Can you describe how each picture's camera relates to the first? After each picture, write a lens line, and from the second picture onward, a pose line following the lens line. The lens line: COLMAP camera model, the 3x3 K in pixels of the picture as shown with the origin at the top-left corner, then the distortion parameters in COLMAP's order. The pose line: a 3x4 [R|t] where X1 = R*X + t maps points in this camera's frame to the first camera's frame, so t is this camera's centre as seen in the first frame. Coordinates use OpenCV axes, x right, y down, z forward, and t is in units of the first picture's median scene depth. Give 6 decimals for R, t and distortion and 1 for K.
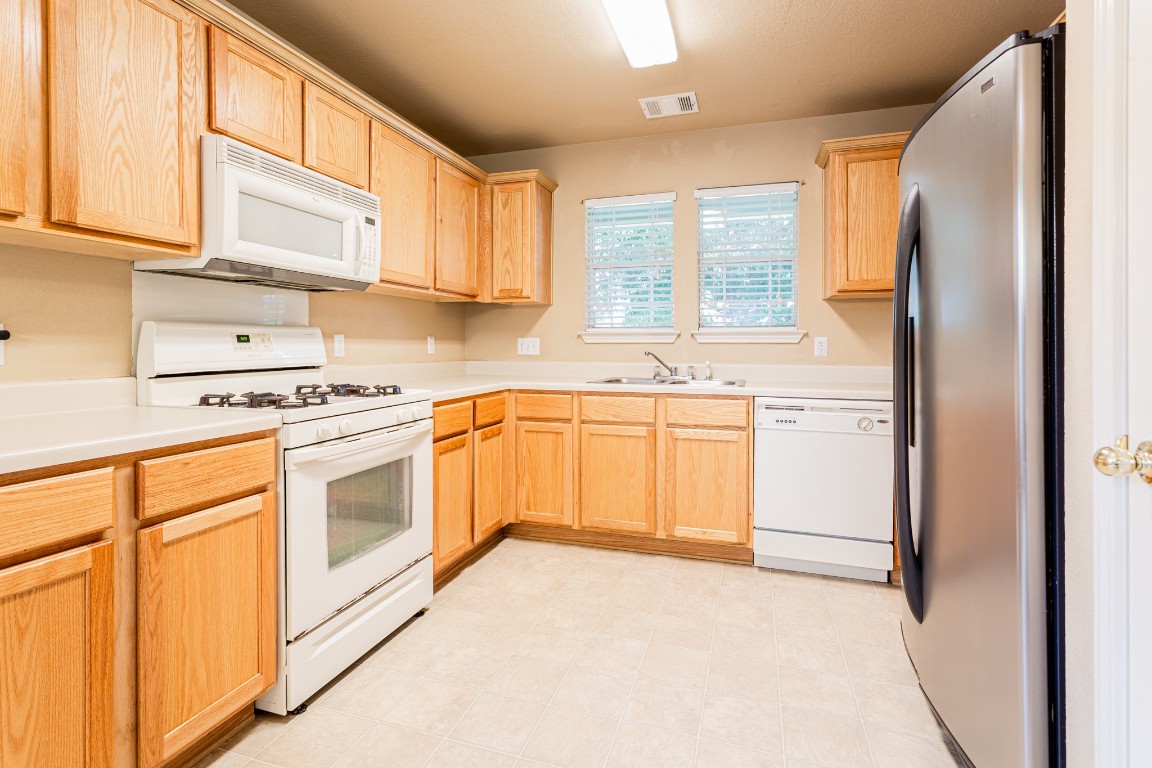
lens RADIAL K [[554.4, 0, 581.2], [0, 554.4, 344.9], [0, 0, 1]] dist [0.003427, -0.000735]
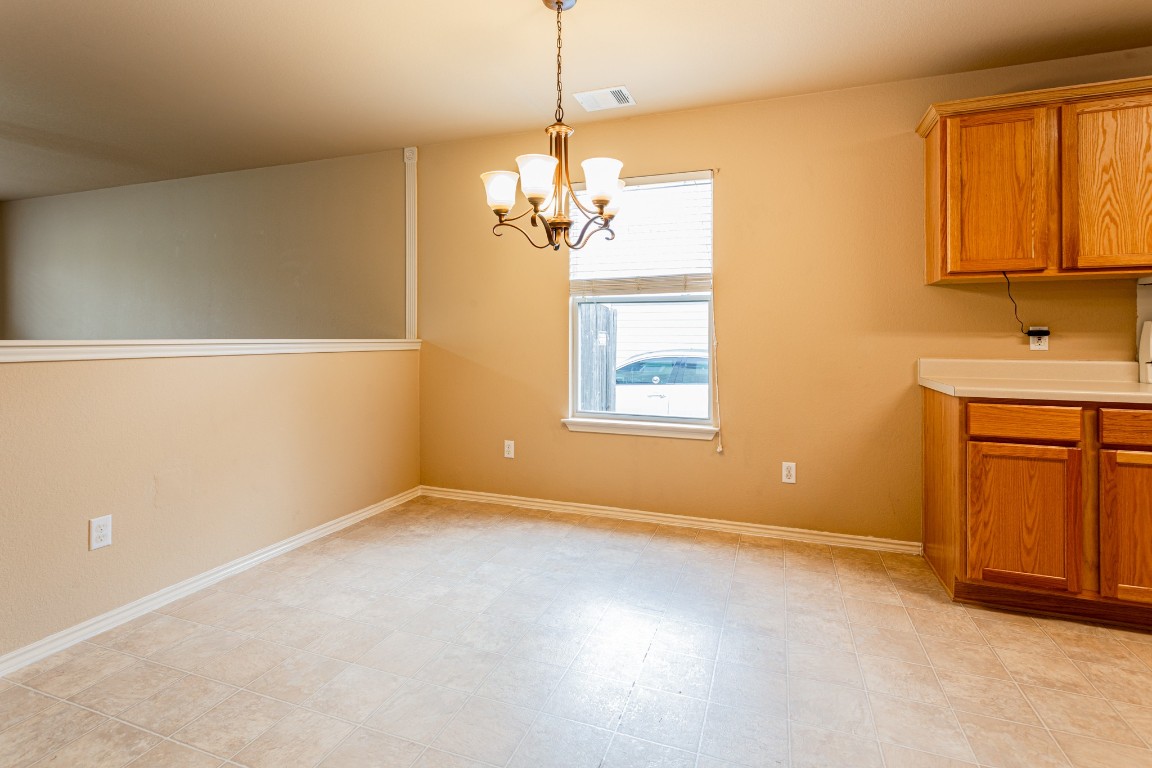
lens RADIAL K [[554.4, 0, 569.7], [0, 554.4, 337.4], [0, 0, 1]] dist [0.003427, -0.000735]
pose [[-0.049732, -0.001042, -0.998762, 0.885724], [-0.002603, 0.999996, -0.000914, 0.001967], [0.998759, 0.002554, -0.049734, -0.475274]]
